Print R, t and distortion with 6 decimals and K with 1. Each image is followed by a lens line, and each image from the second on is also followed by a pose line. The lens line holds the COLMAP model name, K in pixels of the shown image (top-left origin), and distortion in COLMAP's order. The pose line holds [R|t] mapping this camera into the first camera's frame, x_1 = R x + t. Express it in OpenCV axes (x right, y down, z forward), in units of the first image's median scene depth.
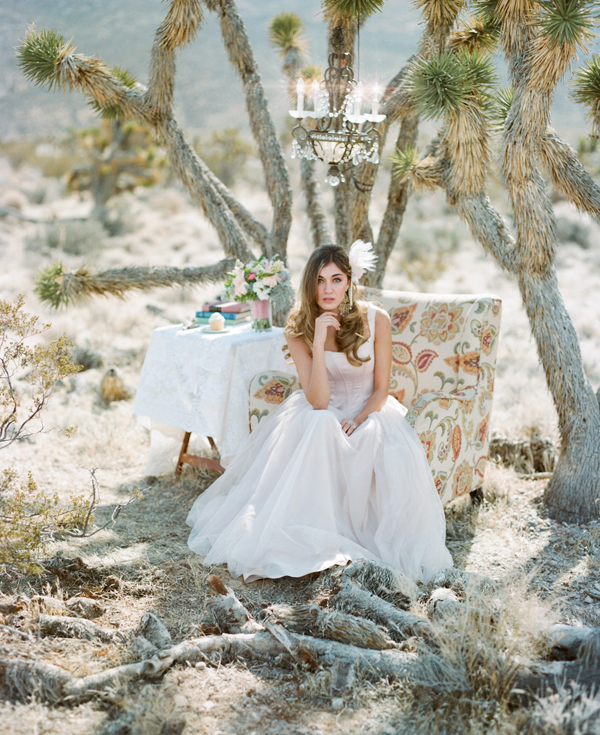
lens RADIAL K [[1288.5, 0, 296.1], [0, 1288.5, 423.9], [0, 0, 1]] dist [-0.061449, 0.000000]
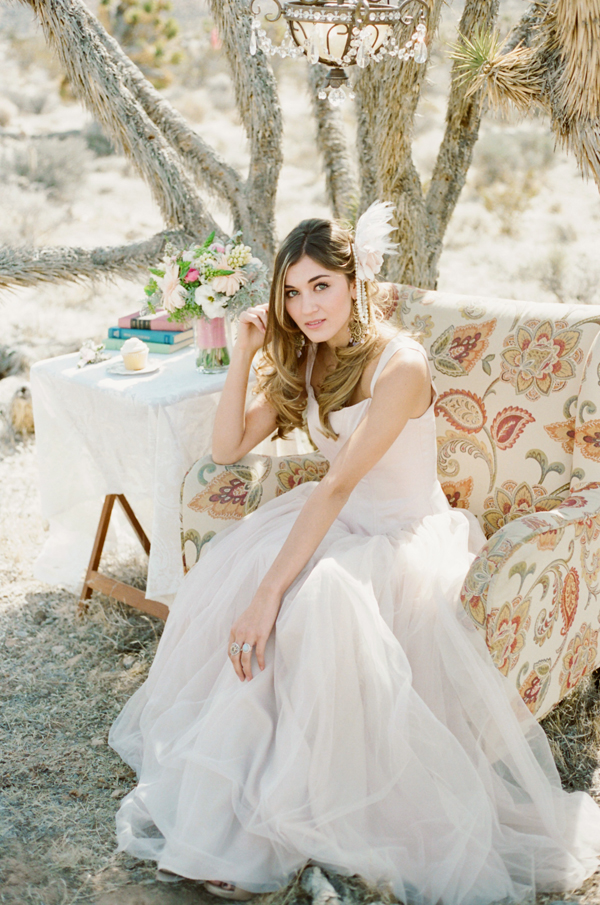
lens RADIAL K [[1447.9, 0, 238.5], [0, 1447.9, 459.7], [0, 0, 1]] dist [-0.091347, 0.000000]
pose [[0.996375, -0.002366, -0.085034, 0.035543], [0.008708, 0.997198, 0.074294, -0.077350], [0.084620, -0.074765, 0.993604, 0.362556]]
